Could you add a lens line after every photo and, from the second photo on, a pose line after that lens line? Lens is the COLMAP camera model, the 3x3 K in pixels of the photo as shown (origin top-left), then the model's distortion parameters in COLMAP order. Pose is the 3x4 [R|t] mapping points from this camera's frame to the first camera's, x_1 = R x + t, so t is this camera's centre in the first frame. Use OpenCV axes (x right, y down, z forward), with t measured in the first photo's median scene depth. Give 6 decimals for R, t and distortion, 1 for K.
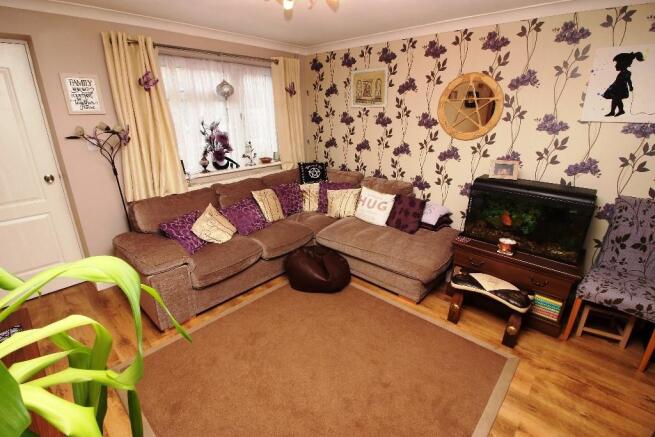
lens RADIAL K [[304.3, 0, 327.9], [0, 304.3, 215.8], [0, 0, 1]] dist [-0.000471, -0.013805]
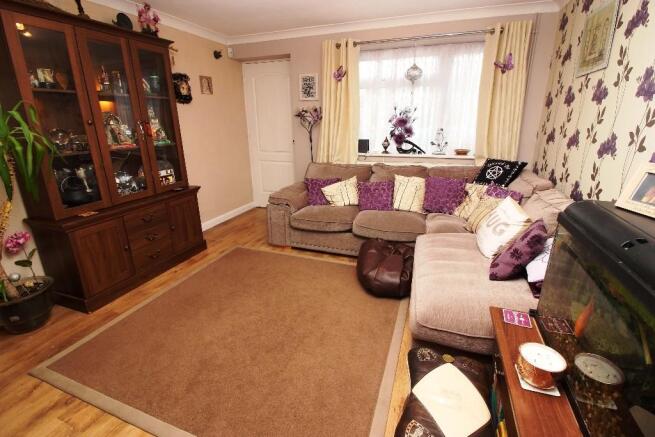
lens RADIAL K [[304.3, 0, 327.9], [0, 304.3, 215.8], [0, 0, 1]] dist [-0.000471, -0.013805]
pose [[0.373223, 0.273999, -0.886357, 0.563112], [-0.293508, 0.941193, 0.167361, -0.053236], [0.880090, 0.197690, 0.431696, 0.392157]]
